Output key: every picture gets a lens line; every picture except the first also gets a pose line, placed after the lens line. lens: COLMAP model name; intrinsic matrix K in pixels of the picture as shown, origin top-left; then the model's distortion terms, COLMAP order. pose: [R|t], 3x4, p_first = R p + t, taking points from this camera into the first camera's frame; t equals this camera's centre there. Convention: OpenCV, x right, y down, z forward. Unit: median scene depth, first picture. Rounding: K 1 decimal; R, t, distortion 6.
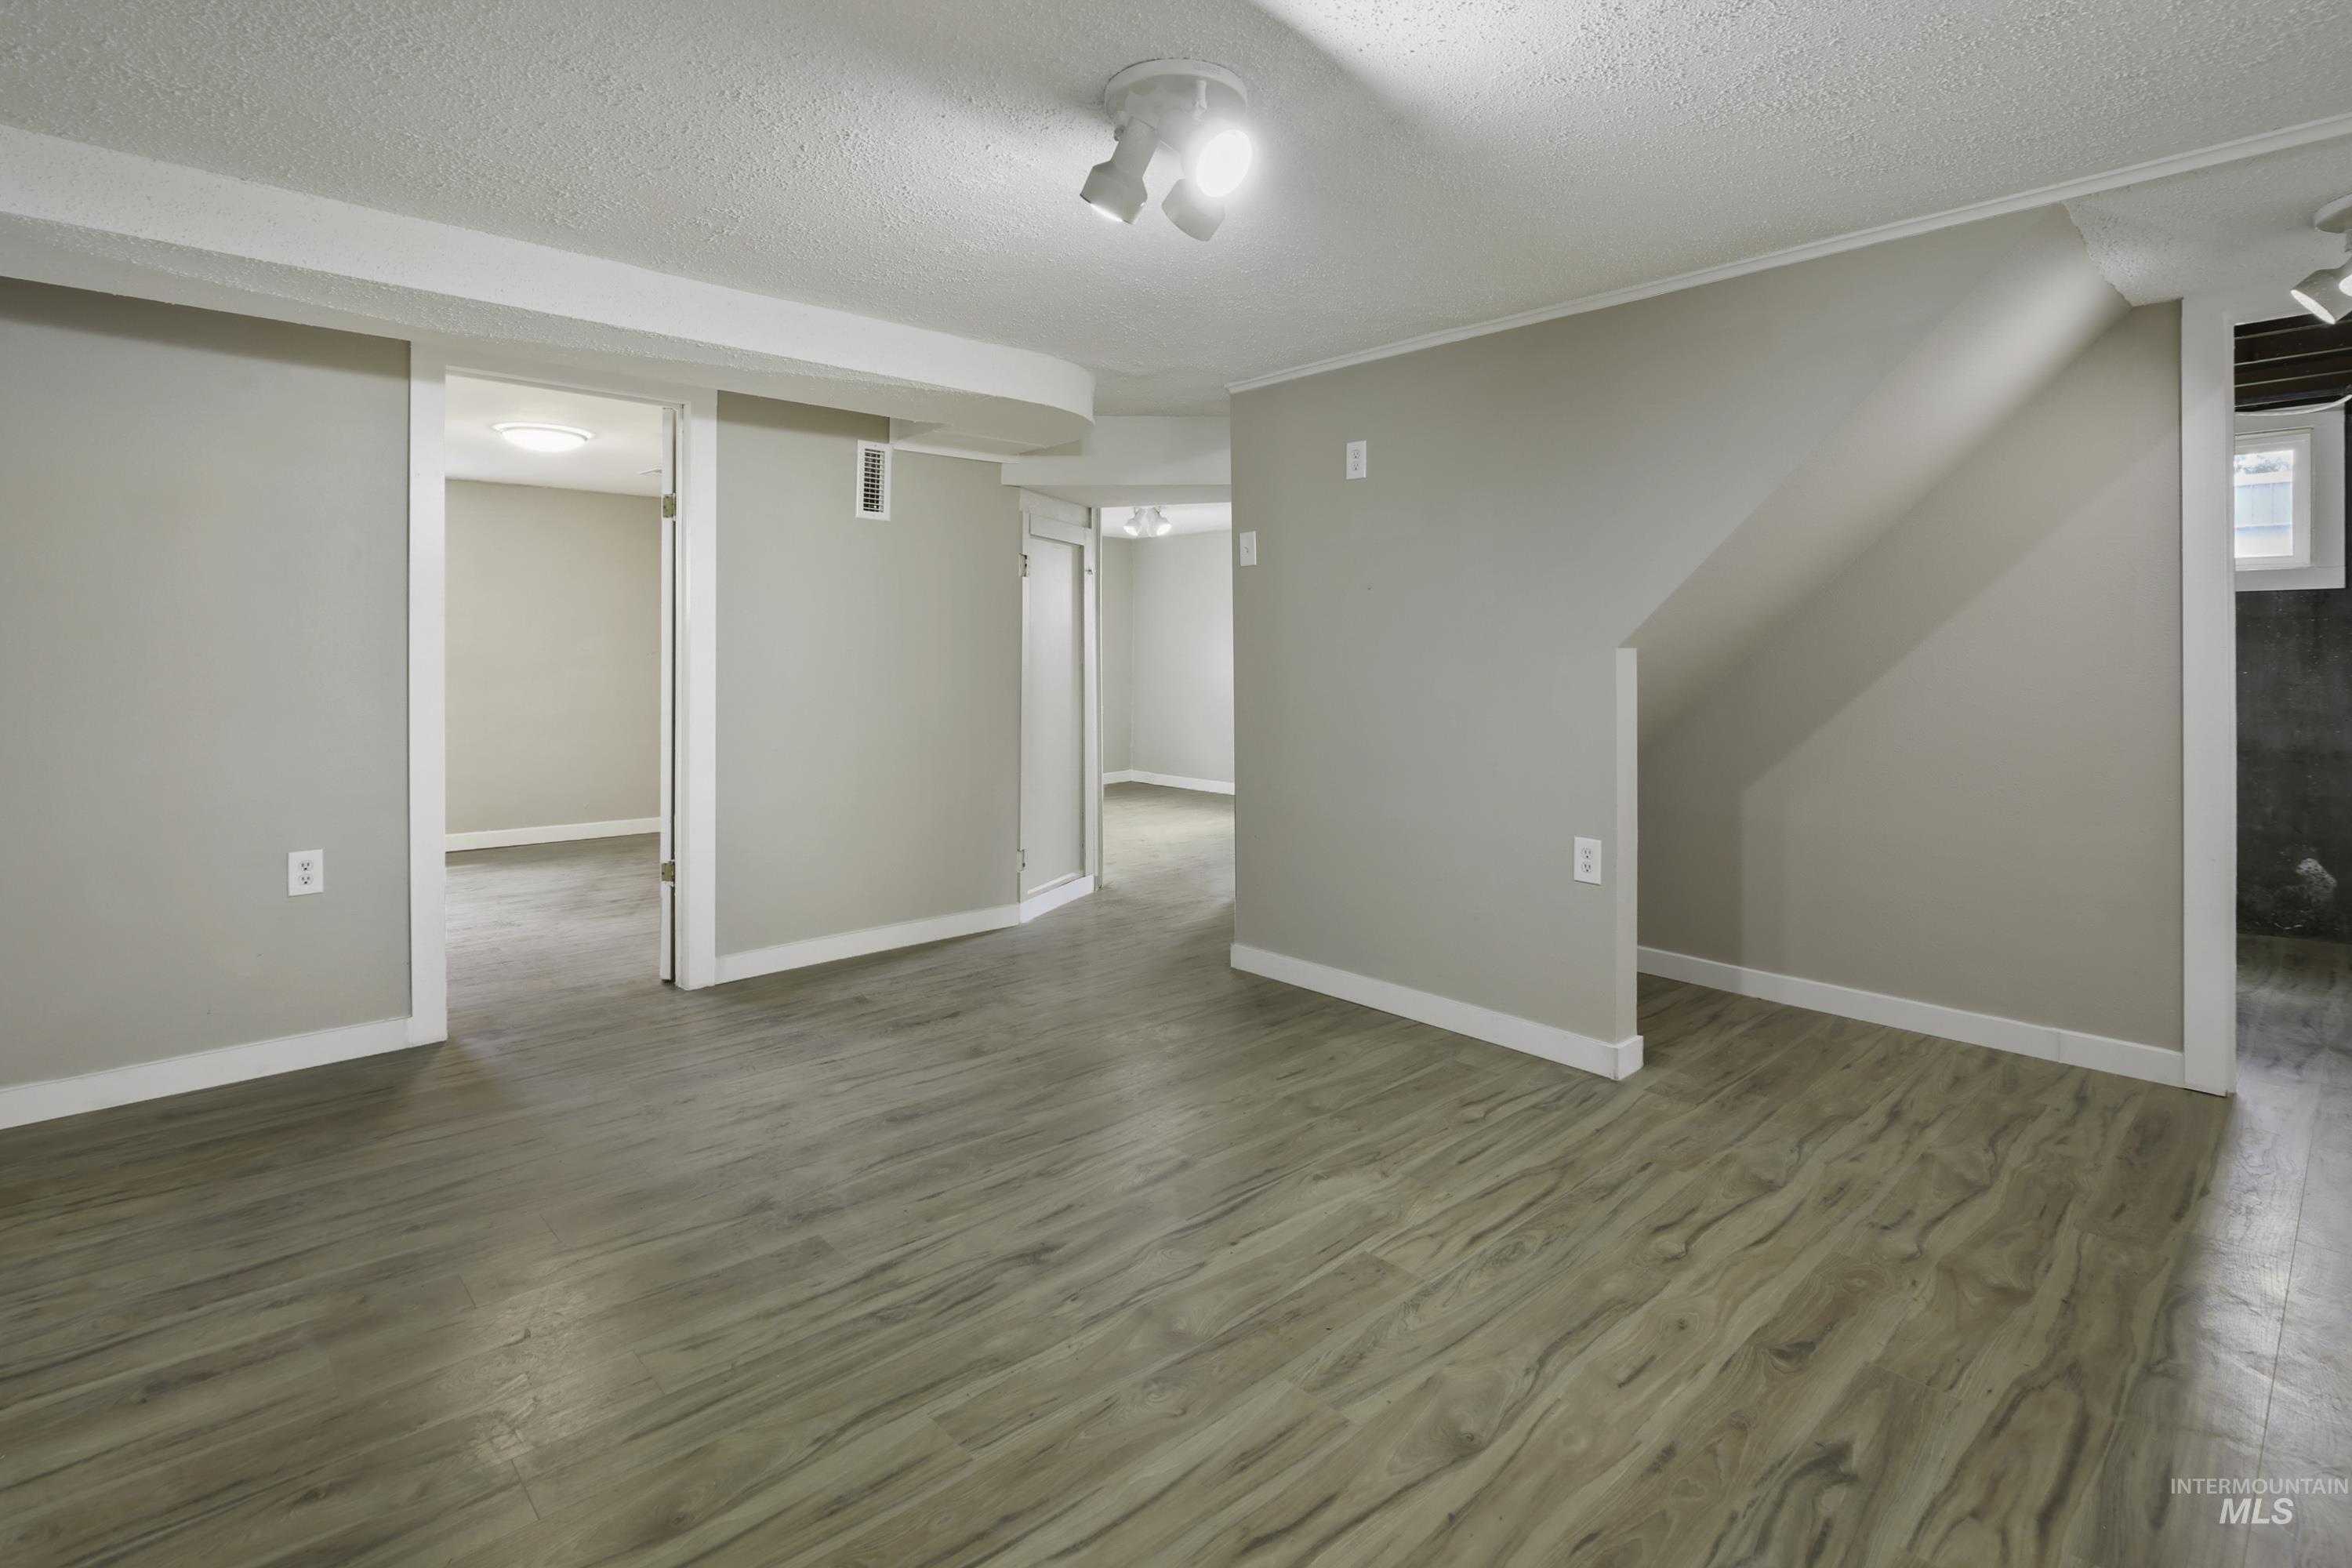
lens RADIAL K [[1139.6, 0, 1183.9], [0, 1139.6, 749.2], [0, 0, 1]] dist [-0.001050, -0.000176]
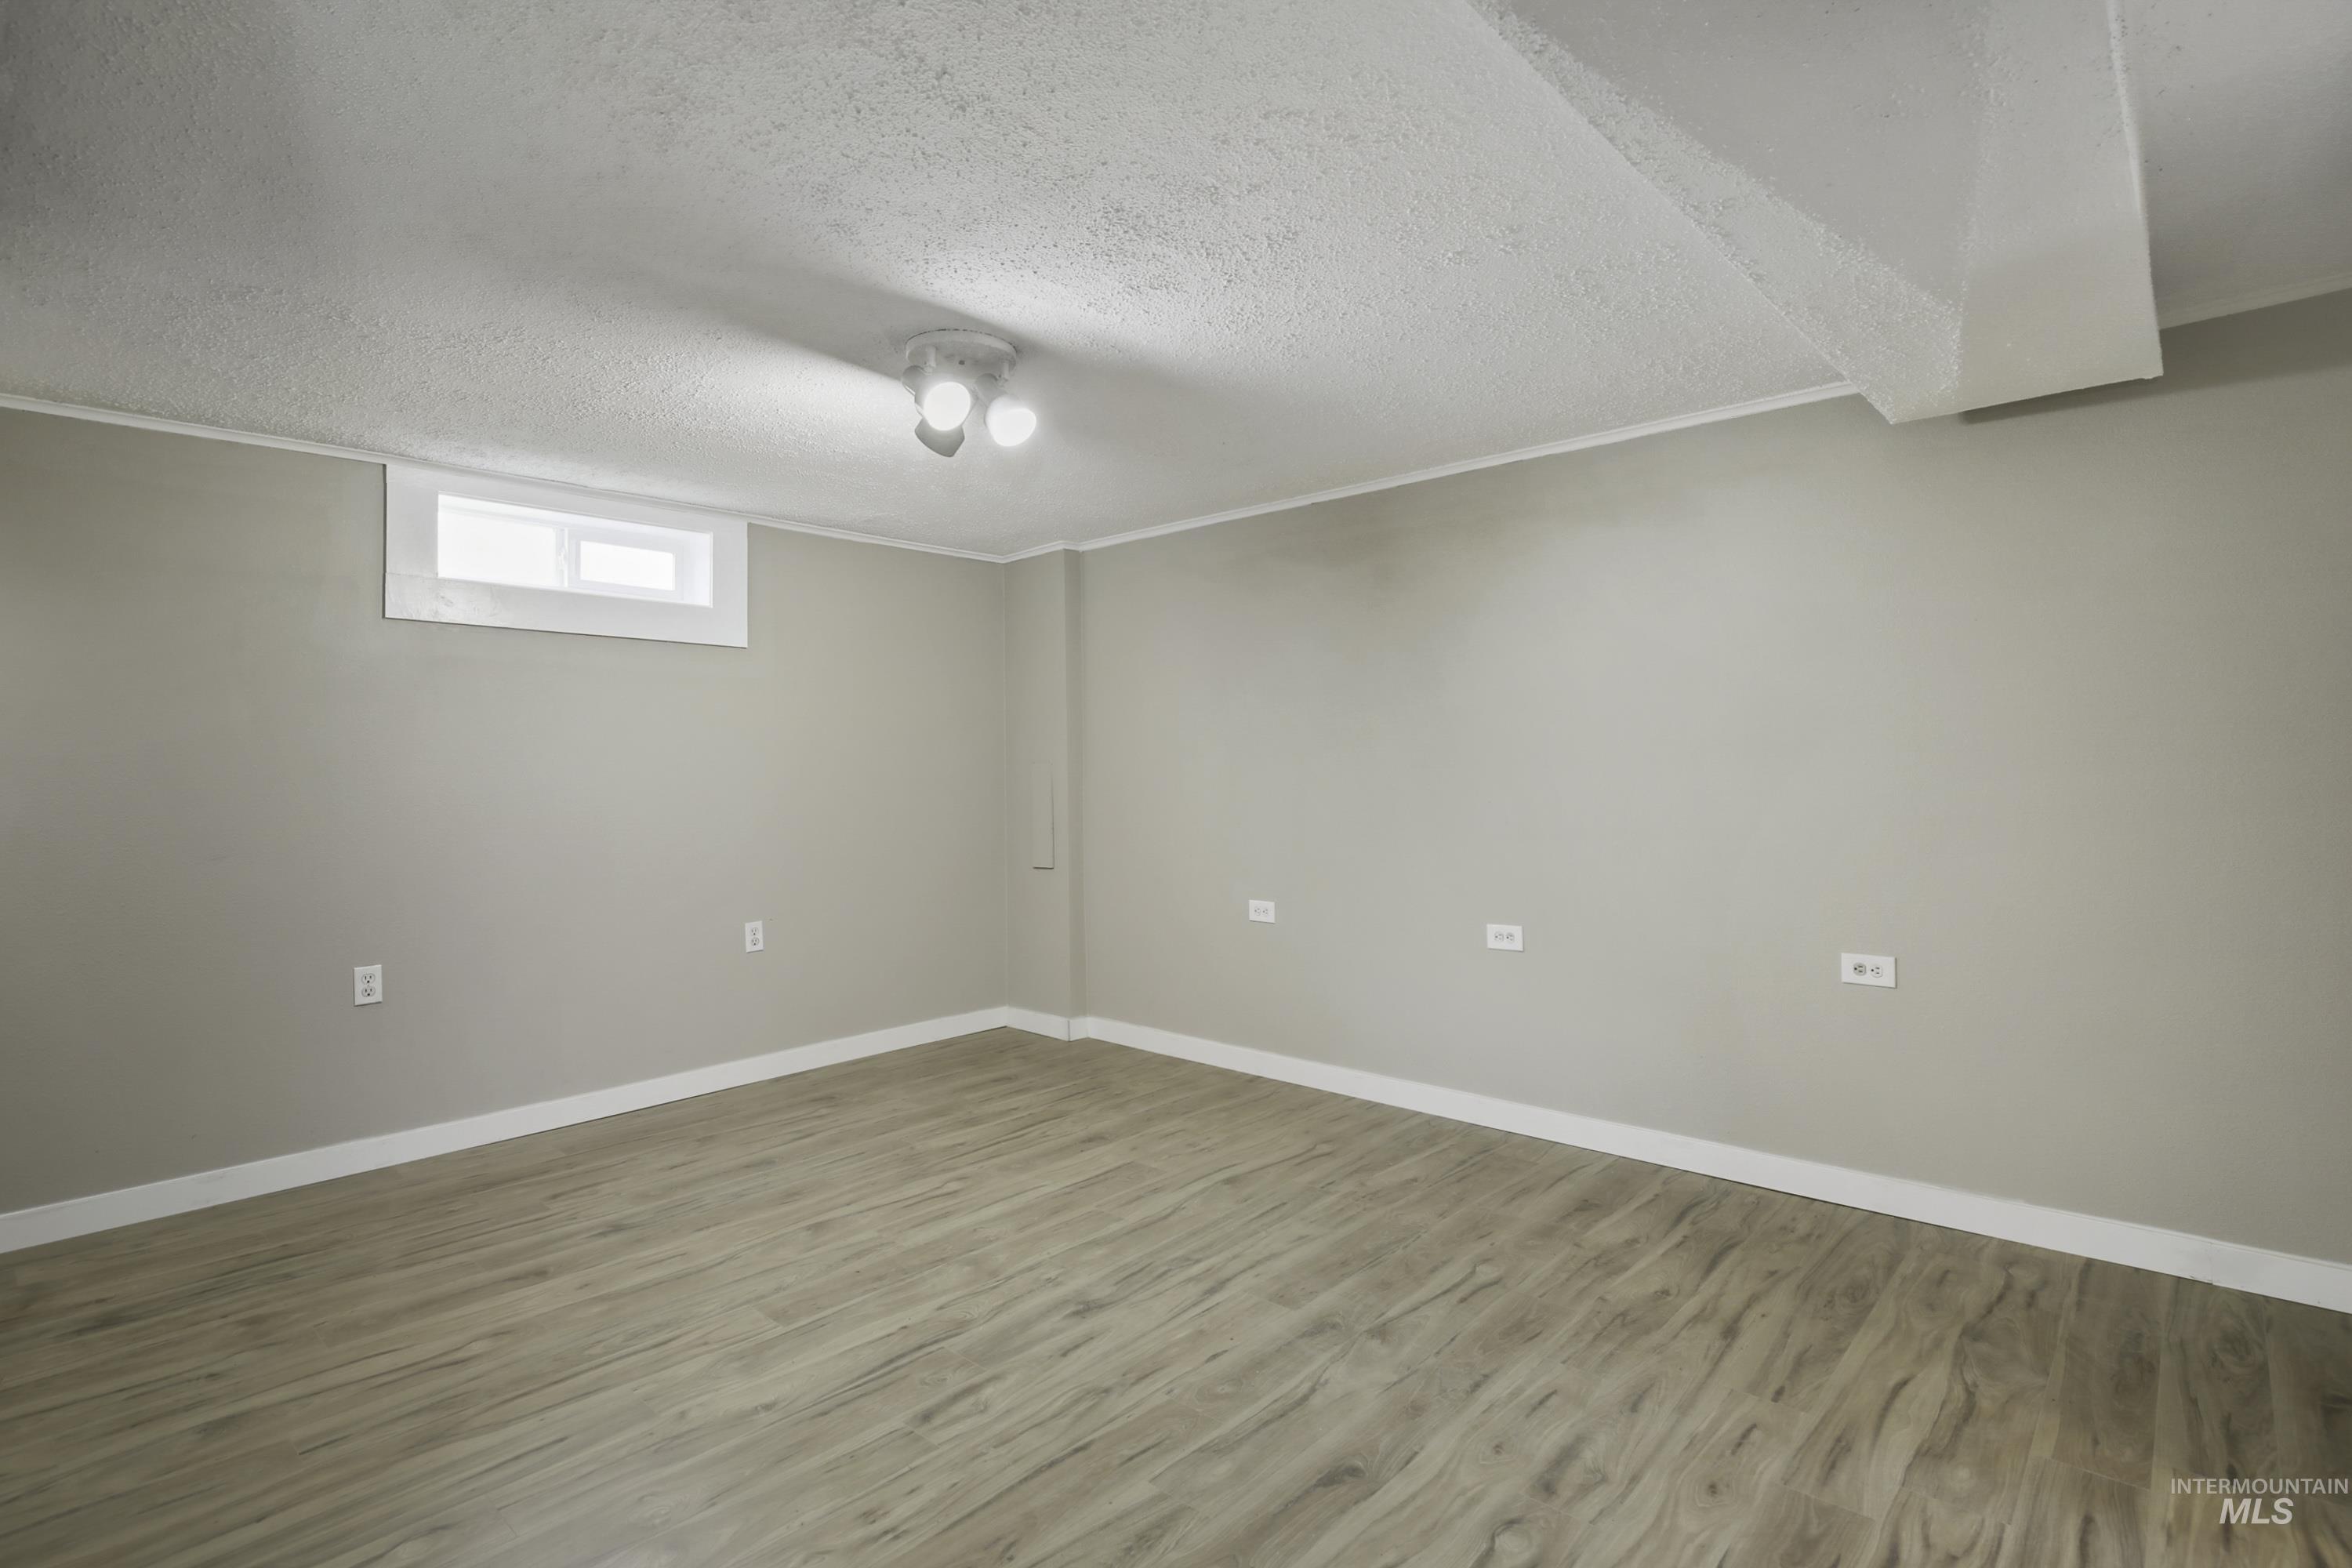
lens RADIAL K [[1139.6, 0, 1183.9], [0, 1139.6, 749.2], [0, 0, 1]] dist [-0.001050, -0.000176]
pose [[-0.996522, 0.009134, -0.082825, -0.140599], [0.004011, 0.998080, 0.061810, -0.179863], [0.083230, 0.061263, -0.994645, 2.152177]]
